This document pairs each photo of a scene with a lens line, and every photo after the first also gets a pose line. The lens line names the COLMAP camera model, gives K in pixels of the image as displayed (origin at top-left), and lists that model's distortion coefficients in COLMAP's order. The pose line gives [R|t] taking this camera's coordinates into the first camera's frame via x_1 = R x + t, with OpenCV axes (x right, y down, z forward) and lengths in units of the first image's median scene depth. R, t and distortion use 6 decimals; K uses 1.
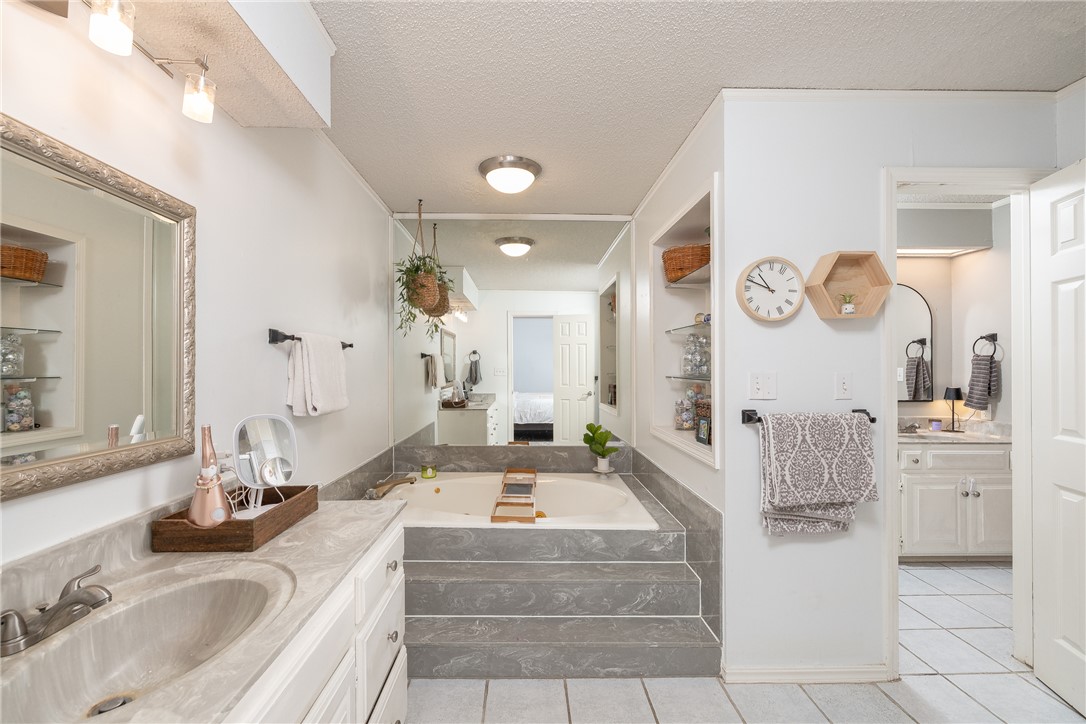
lens RADIAL K [[473.4, 0, 538.2], [0, 473.4, 367.4], [0, 0, 1]] dist [0.001437, 0.000490]
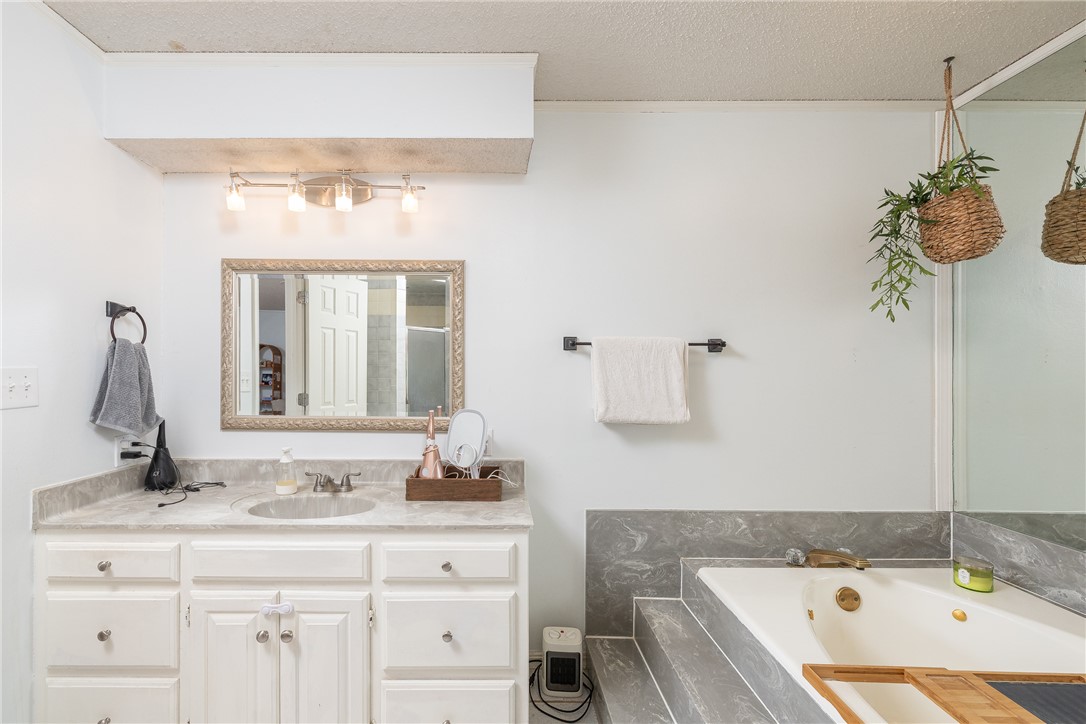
lens RADIAL K [[473.4, 0, 538.2], [0, 473.4, 367.4], [0, 0, 1]] dist [0.001437, 0.000490]
pose [[-0.053962, -0.038225, -0.997811, 0.670012], [-0.001225, 0.999269, -0.038215, 0.040888], [0.998542, -0.000840, -0.053969, 1.245235]]
